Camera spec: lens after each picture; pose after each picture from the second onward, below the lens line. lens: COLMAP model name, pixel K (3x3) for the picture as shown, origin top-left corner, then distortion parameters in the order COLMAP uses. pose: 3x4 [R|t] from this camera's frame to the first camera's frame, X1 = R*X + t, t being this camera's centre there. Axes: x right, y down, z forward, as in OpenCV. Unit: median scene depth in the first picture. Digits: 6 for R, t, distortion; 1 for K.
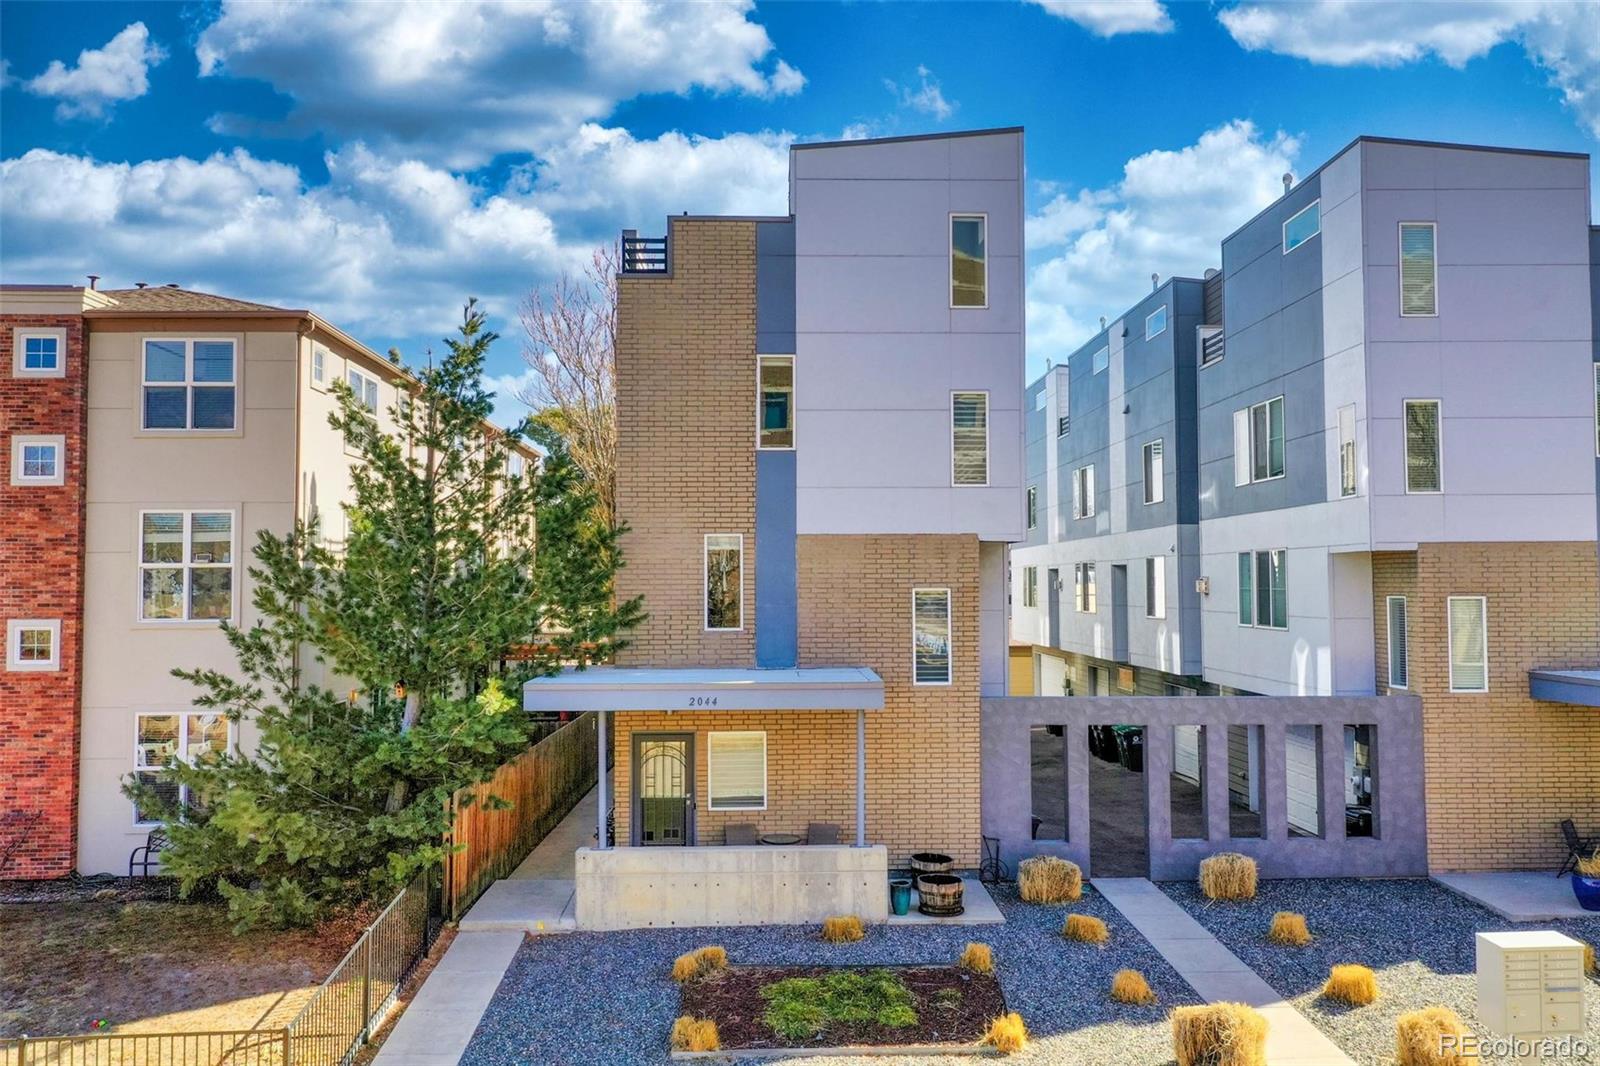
lens RADIAL K [[1301.5, 0, 799.4], [0, 1301.5, 534.6], [0, 0, 1]] dist [0.036511, -0.014093]
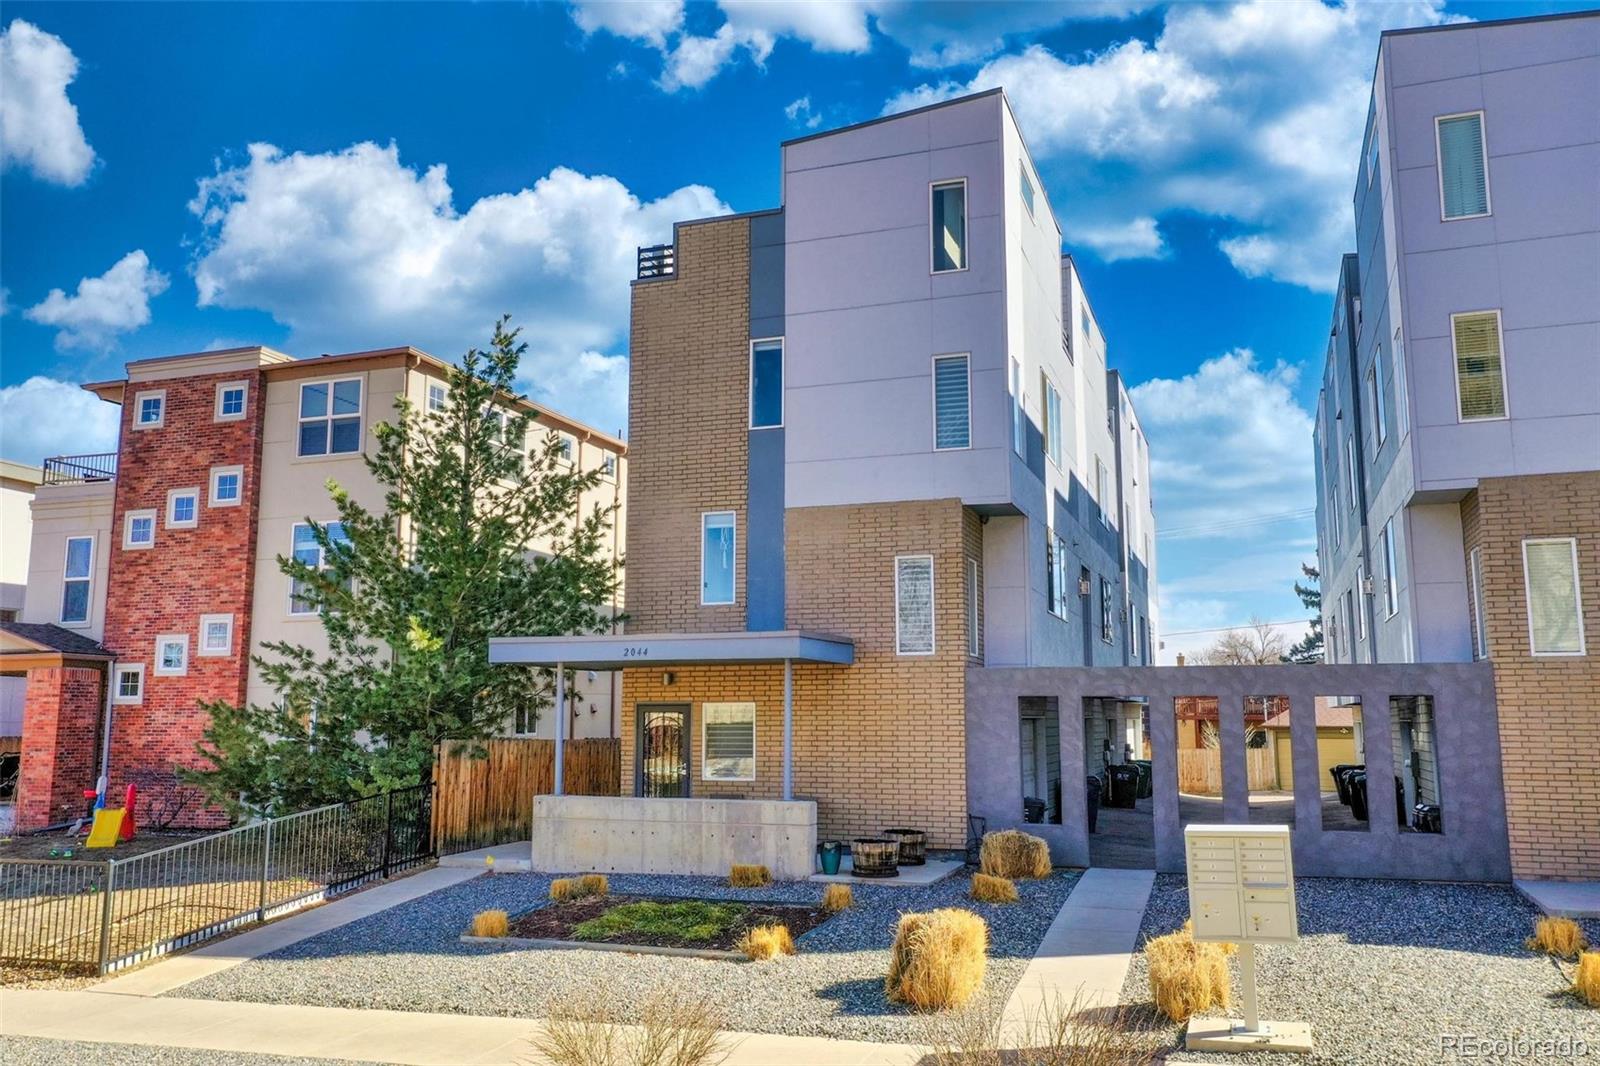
lens RADIAL K [[1301.5, 0, 802.9], [0, 1301.5, 535.3], [0, 0, 1]] dist [0.036511, -0.014093]
pose [[0.928098, -0.050170, -0.368941, 0.383108], [0.010803, 0.994092, -0.108006, 0.130020], [0.372179, 0.096254, 0.923156, 0.067521]]
